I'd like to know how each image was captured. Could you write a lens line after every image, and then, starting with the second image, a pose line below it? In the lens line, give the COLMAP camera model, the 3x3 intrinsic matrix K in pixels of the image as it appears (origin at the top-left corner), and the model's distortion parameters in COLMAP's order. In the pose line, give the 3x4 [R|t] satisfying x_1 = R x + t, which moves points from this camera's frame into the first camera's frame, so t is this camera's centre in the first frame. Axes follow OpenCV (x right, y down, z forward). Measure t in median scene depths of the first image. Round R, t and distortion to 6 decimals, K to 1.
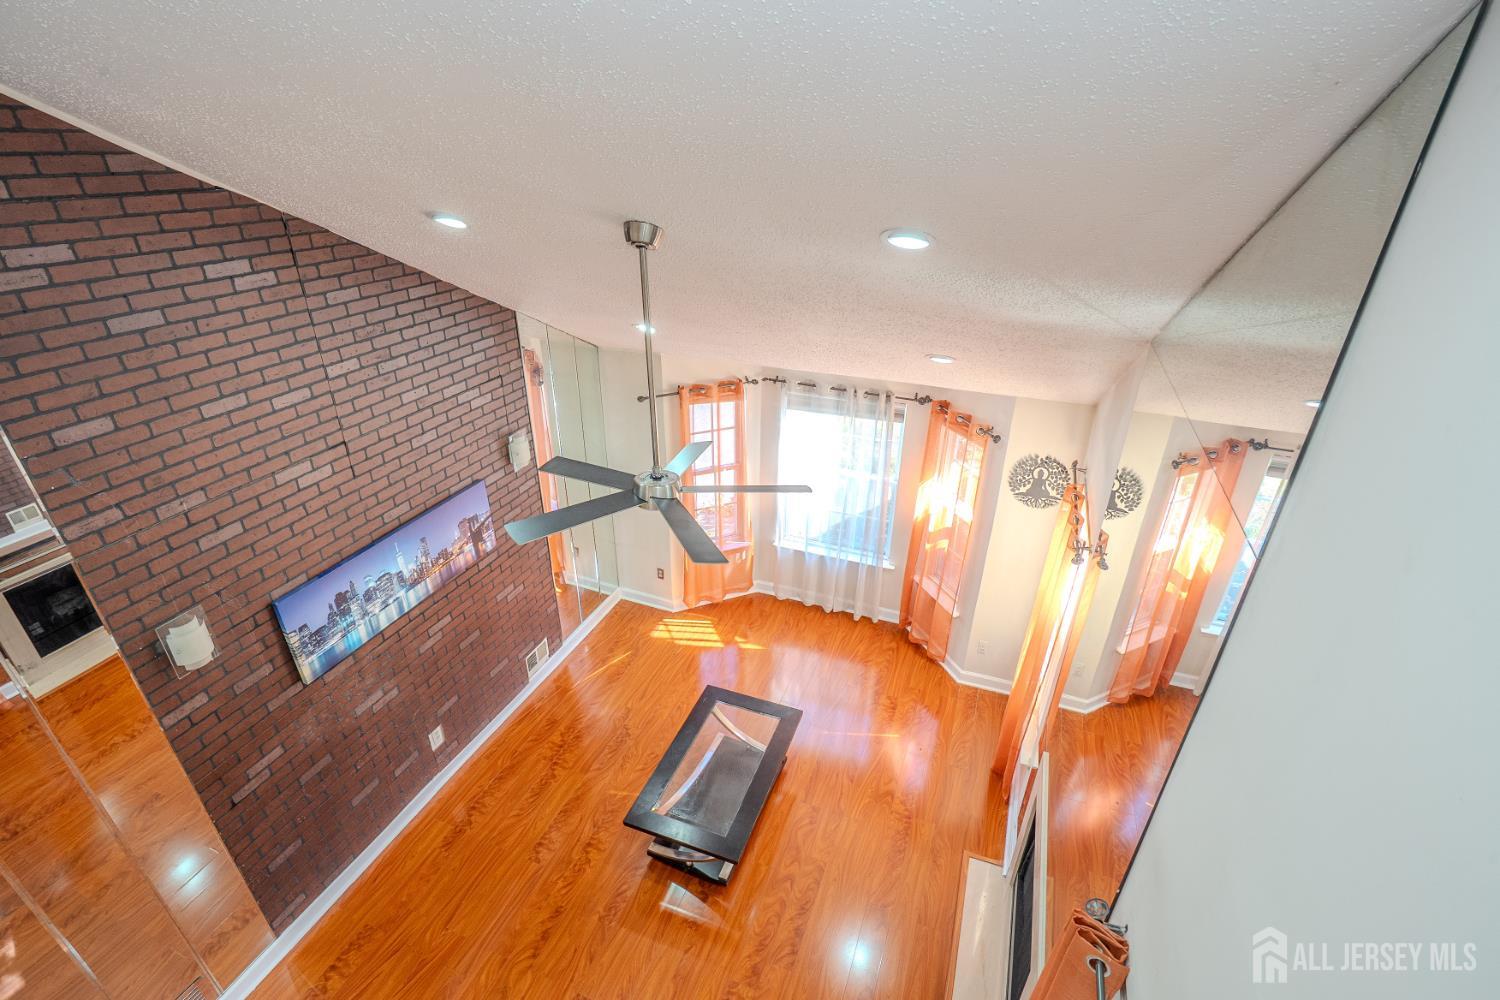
lens RADIAL K [[694.0, 0, 750.0], [0, 694.0, 500.0], [0, 0, 1]] dist [-0.030219, 0.001067]
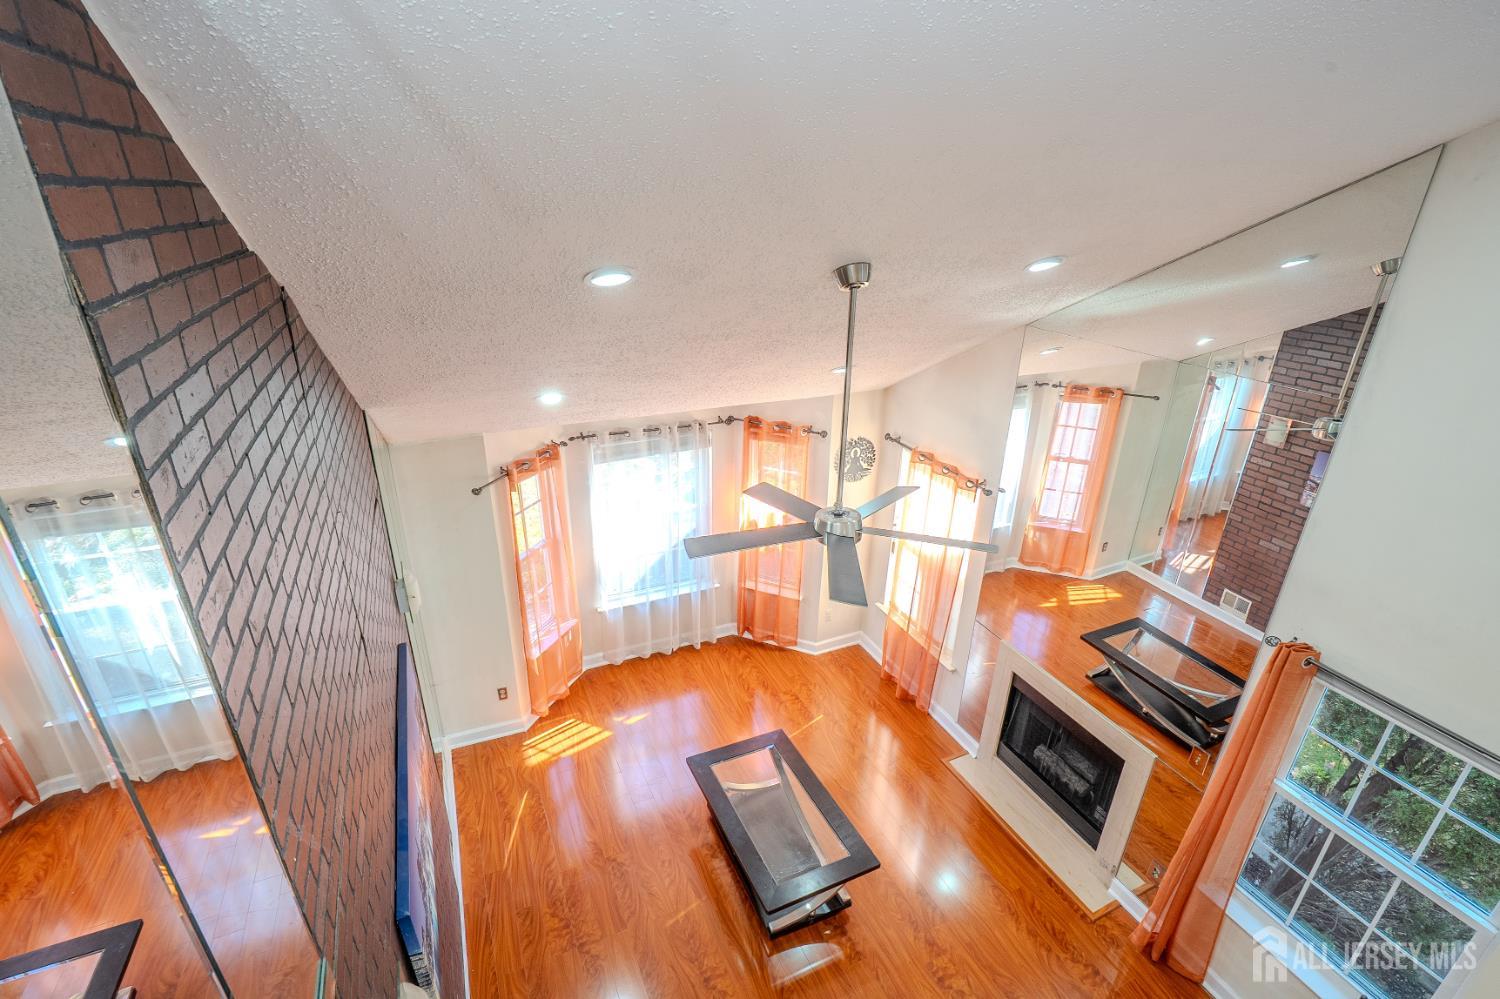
lens RADIAL K [[704.3, 0, 744.5], [0, 704.3, 499.3], [0, 0, 1]] dist [-0.018001, 0.000042]
pose [[0.716960, -0.280446, 0.638216, -0.443435], [0.319832, 0.945799, 0.056311, -0.078042], [-0.619416, 0.163749, 0.767795, 0.152731]]
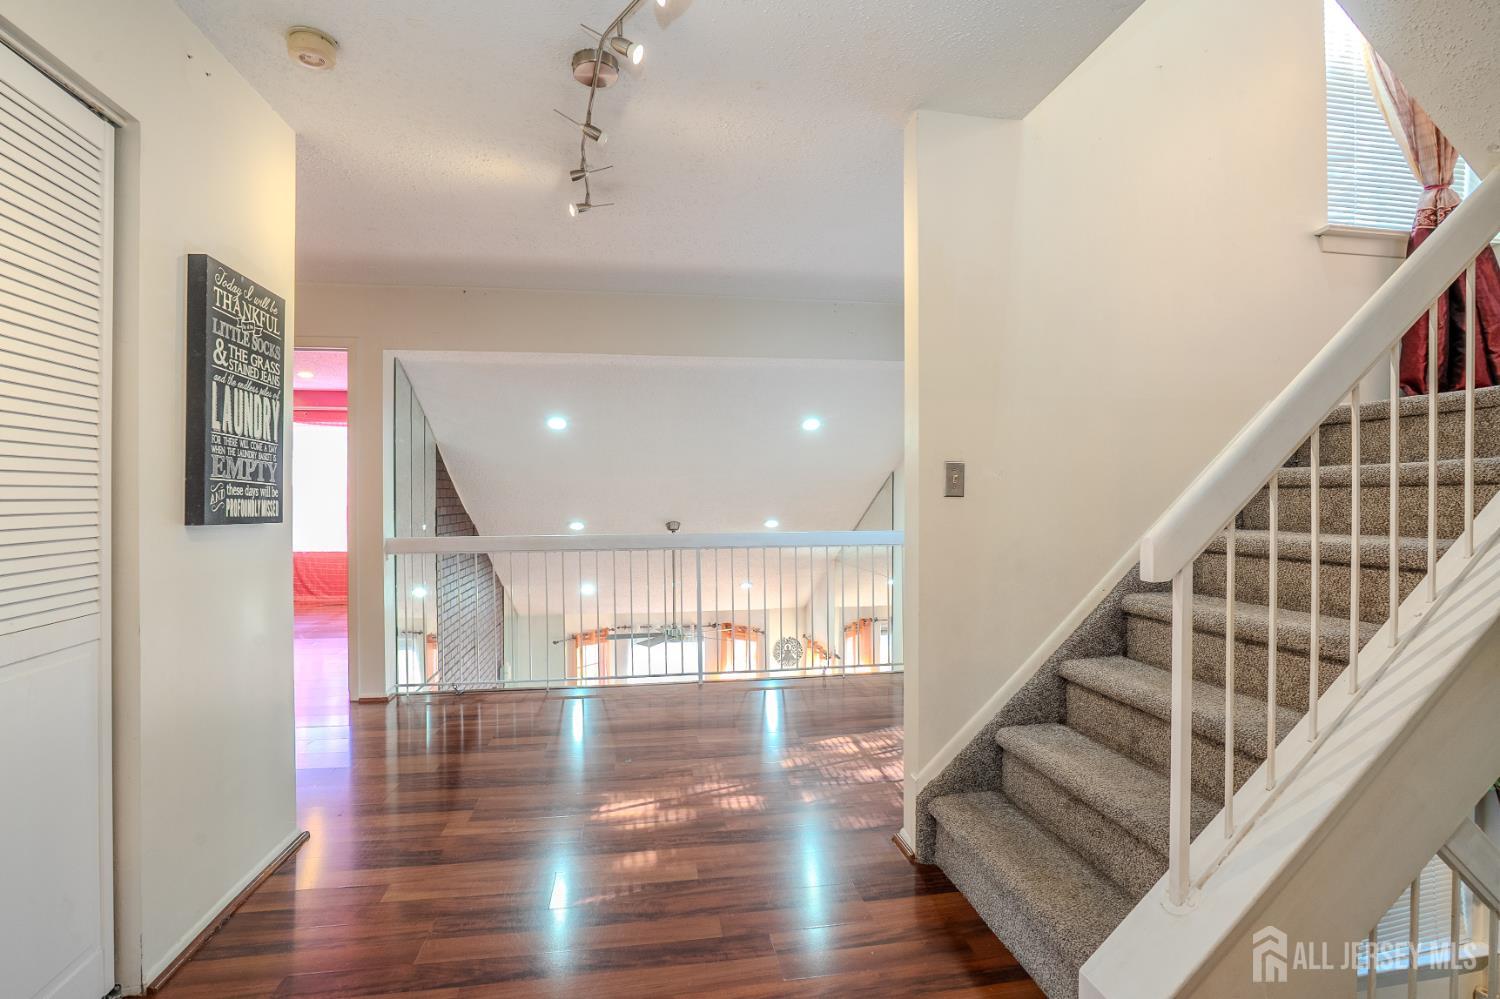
lens RADIAL K [[694.0, 0, 750.0], [0, 694.0, 499.5], [0, 0, 1]] dist [-0.030219, 0.001067]
pose [[0.863272, -0.009552, 0.504648, -0.539964], [0.240620, 0.886686, -0.394830, 0.280281], [-0.443693, 0.462274, 0.767749, -0.532356]]
